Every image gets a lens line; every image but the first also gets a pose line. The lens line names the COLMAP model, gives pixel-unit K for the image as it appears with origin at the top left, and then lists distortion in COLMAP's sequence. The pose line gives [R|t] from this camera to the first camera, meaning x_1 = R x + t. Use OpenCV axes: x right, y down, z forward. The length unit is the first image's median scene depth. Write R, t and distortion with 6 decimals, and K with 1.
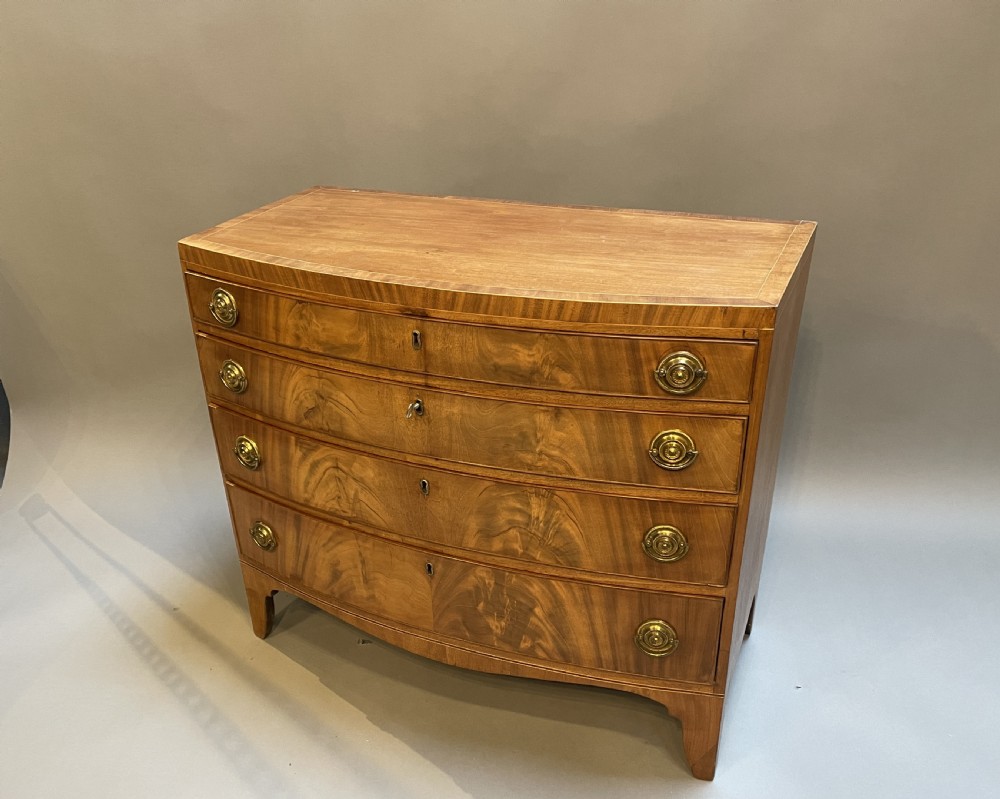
lens RADIAL K [[852.8, 0, 473.3], [0, 852.8, 427.7], [0, 0, 1]] dist [0.089297, -0.001949]
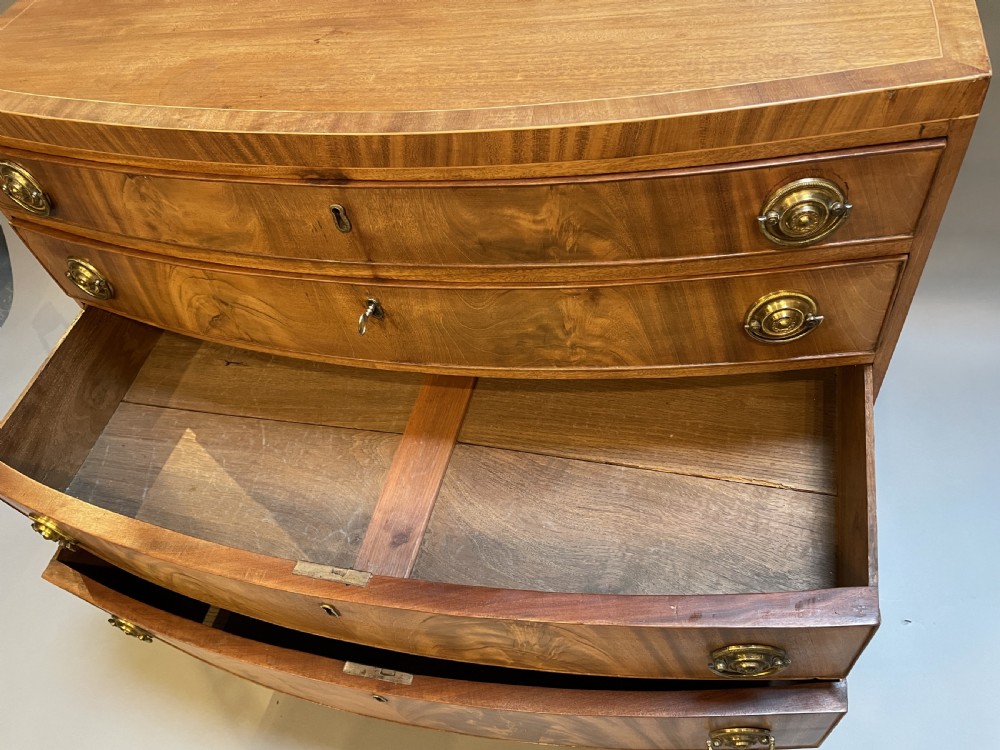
lens RADIAL K [[748.0, 0, 507.9], [0, 748.0, 374.7], [0, 0, 1]] dist [0.078911, -0.104009]
pose [[0.975531, -0.218414, 0.025195, 0.009724], [0.193985, 0.908981, 0.368948, -0.169227], [-0.103485, -0.355033, 0.929108, 0.449210]]
